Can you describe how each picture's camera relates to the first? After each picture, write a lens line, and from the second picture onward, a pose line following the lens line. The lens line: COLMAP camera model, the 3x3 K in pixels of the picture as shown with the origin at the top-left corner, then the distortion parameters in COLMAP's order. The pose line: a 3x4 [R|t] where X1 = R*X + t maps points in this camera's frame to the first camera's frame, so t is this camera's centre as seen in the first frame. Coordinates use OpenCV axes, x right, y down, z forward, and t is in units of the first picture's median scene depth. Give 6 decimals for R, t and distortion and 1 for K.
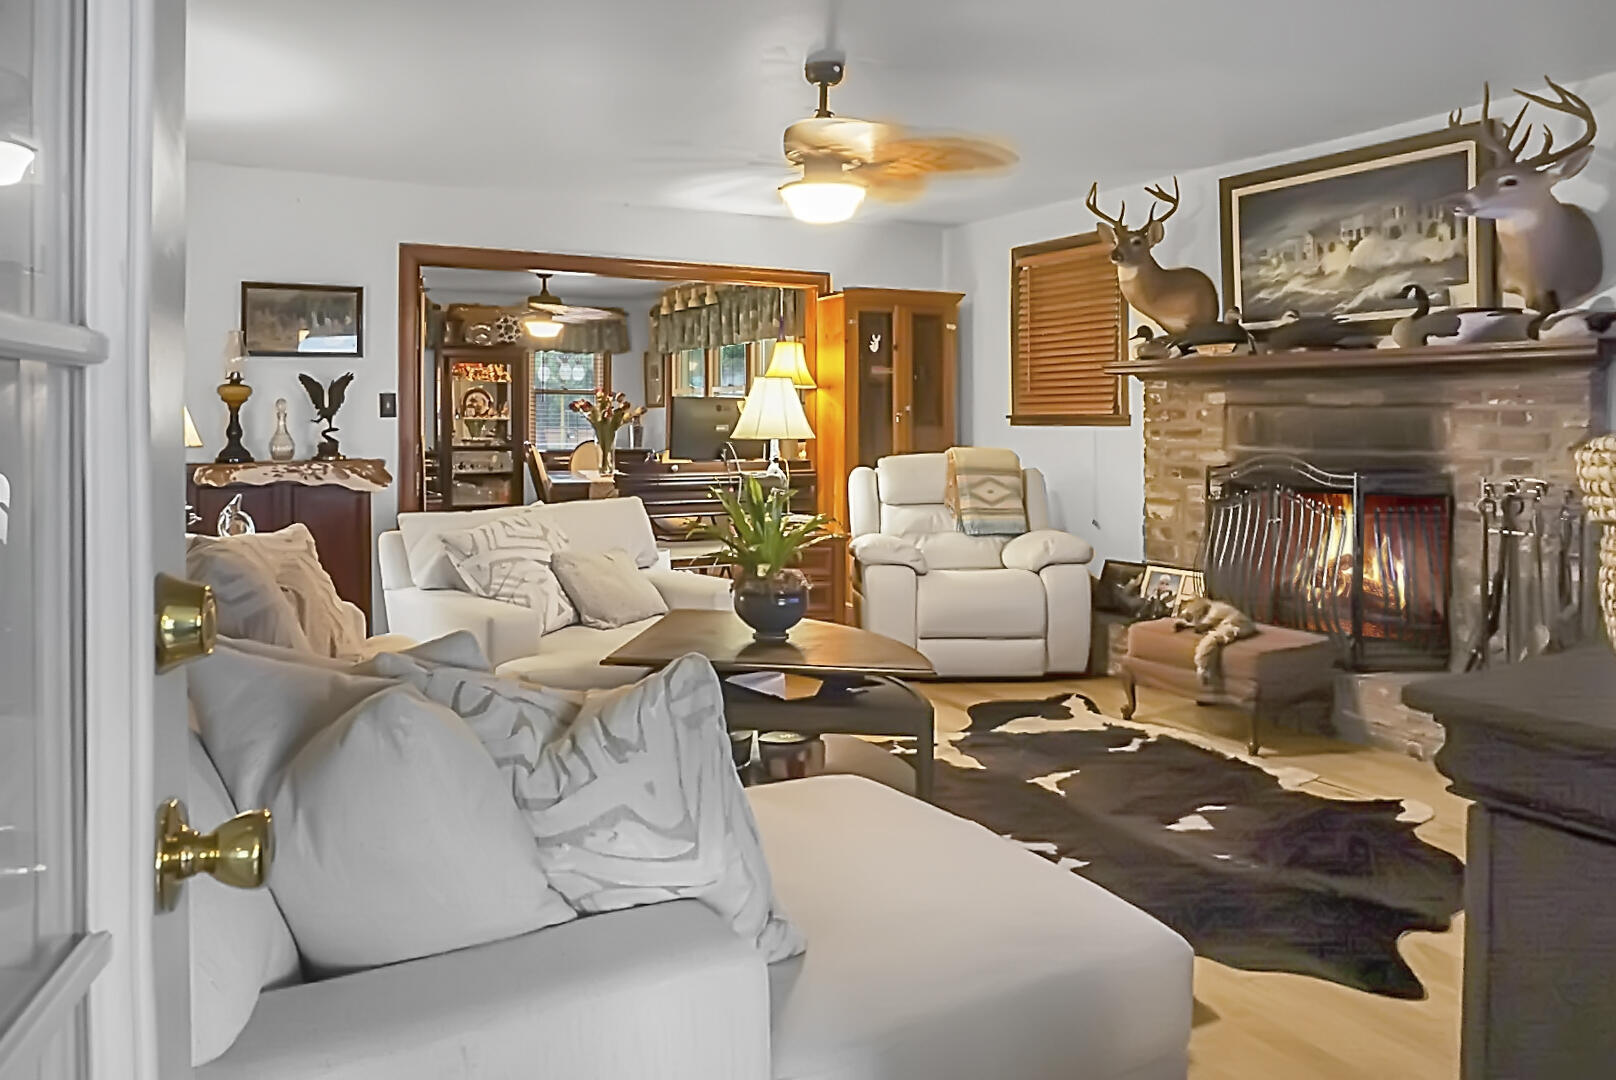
lens RADIAL K [[1104.8, 0, 785.9], [0, 1104.8, 421.4], [0, 0, 1]] dist [-0.003603, 0.001328]
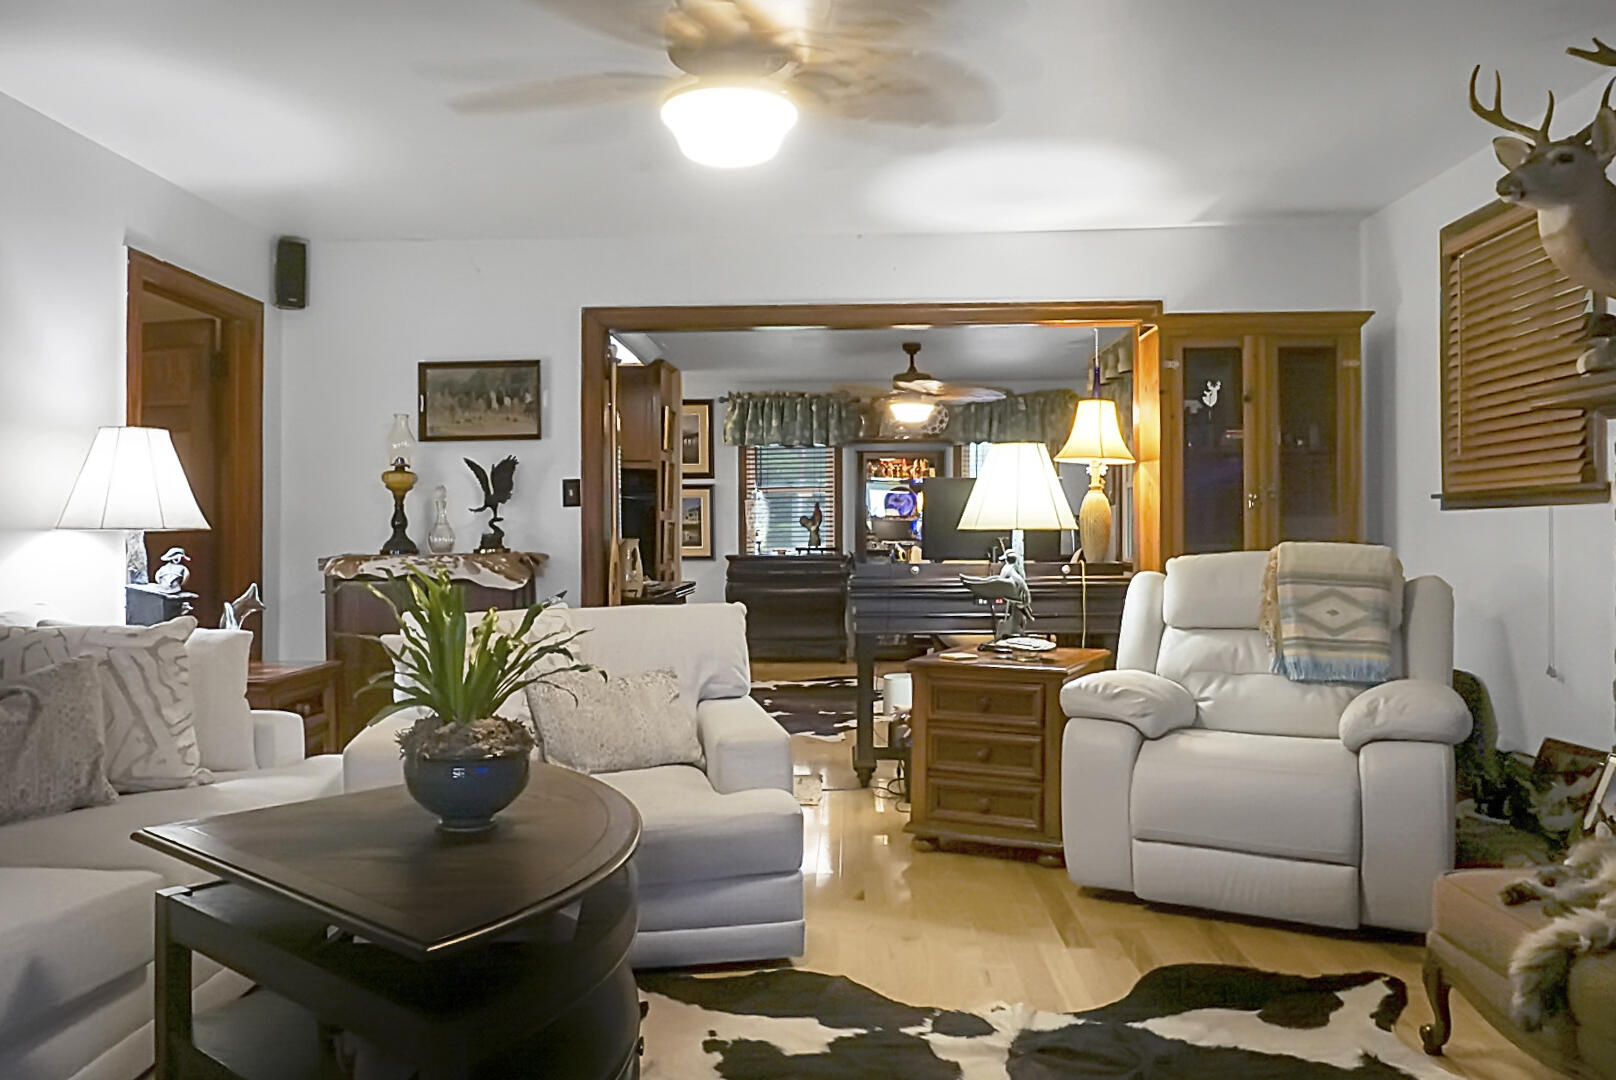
lens RADIAL K [[1131.6, 0, 808.0], [0, 1131.6, 540.0], [0, 0, 1]] dist [-0.013323, 0.010336]
pose [[0.863056, -0.000502, -0.505108, 0.250839], [0.003289, 0.999984, 0.004627, 0.018986], [0.505098, -0.005654, 0.863044, 0.304502]]
